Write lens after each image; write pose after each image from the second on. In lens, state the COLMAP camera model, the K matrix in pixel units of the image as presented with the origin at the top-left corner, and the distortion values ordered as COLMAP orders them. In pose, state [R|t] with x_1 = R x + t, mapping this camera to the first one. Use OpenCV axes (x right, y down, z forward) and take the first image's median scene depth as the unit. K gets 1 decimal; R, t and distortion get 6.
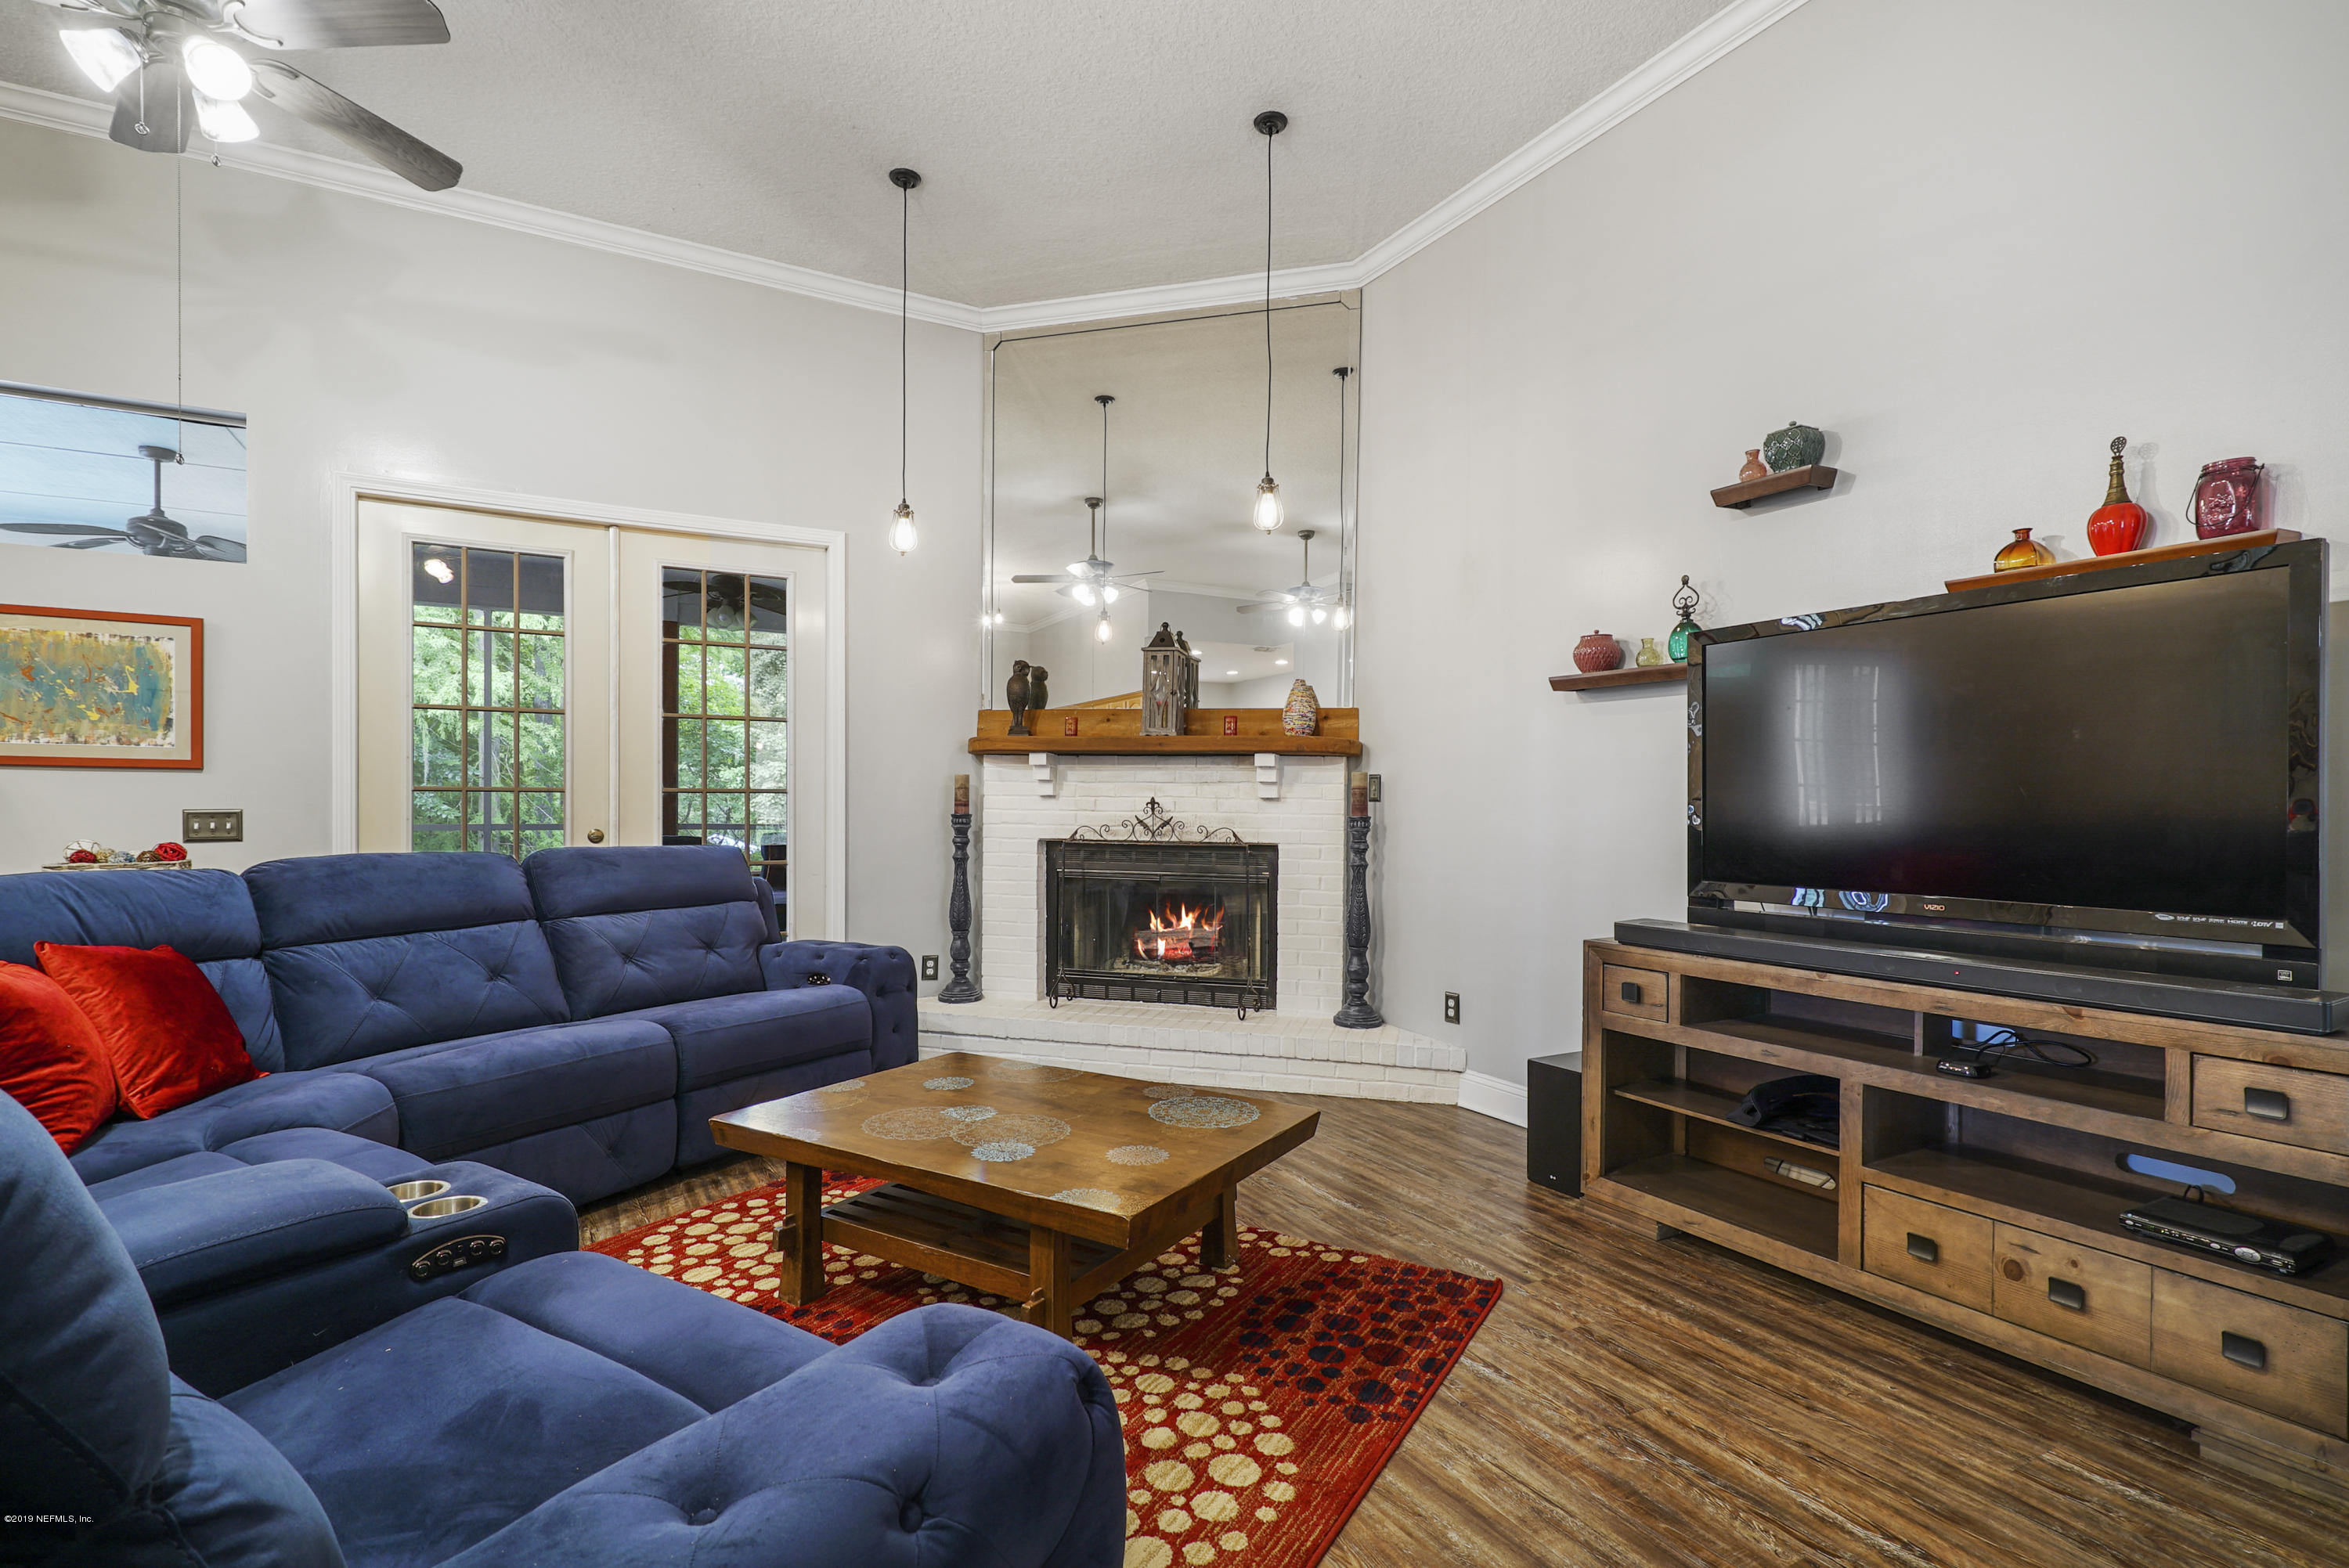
lens RADIAL K [[1086.0, 0, 1171.9], [0, 1086.0, 807.3], [0, 0, 1]] dist [0.002439, 0.000241]
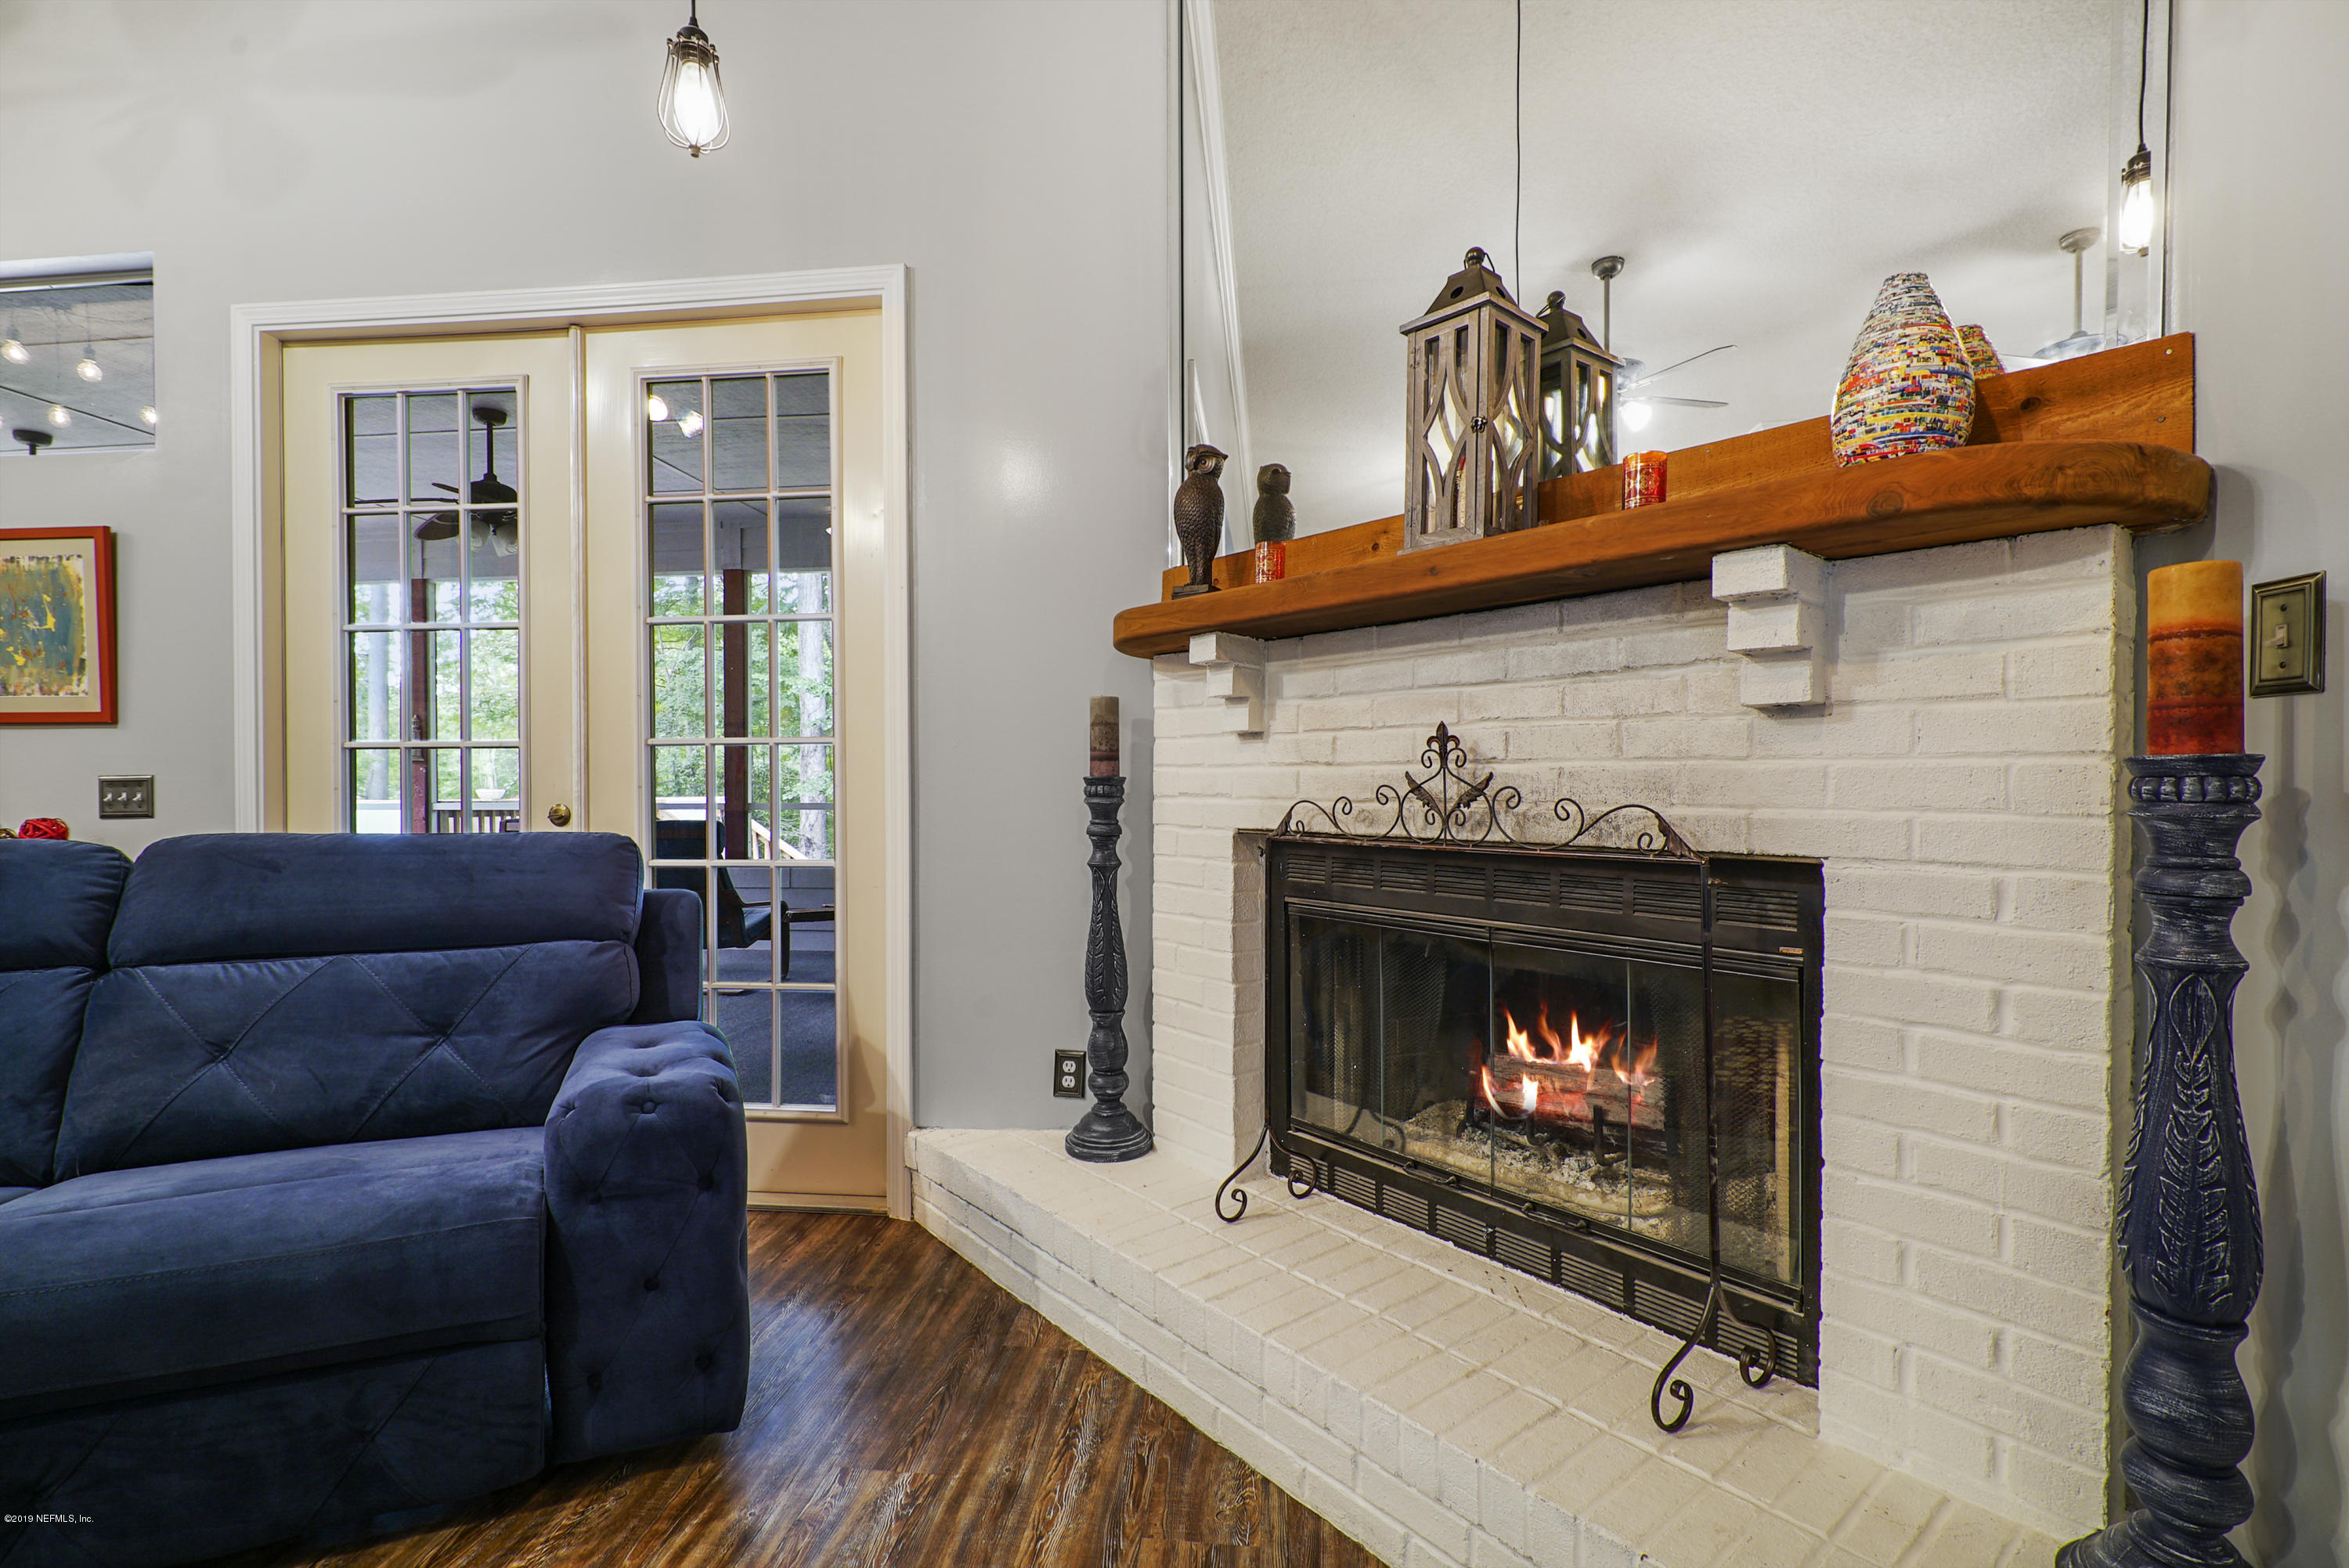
lens RADIAL K [[1062.9, 0, 1171.3], [0, 1062.9, 794.9], [0, 0, 1]] dist [0.002136, 0.000198]
pose [[0.812782, -0.003611, -0.582557, 0.123107], [0.005852, 0.999981, 0.001966, 0.014681], [0.582539, -0.005007, 0.812788, 0.663344]]
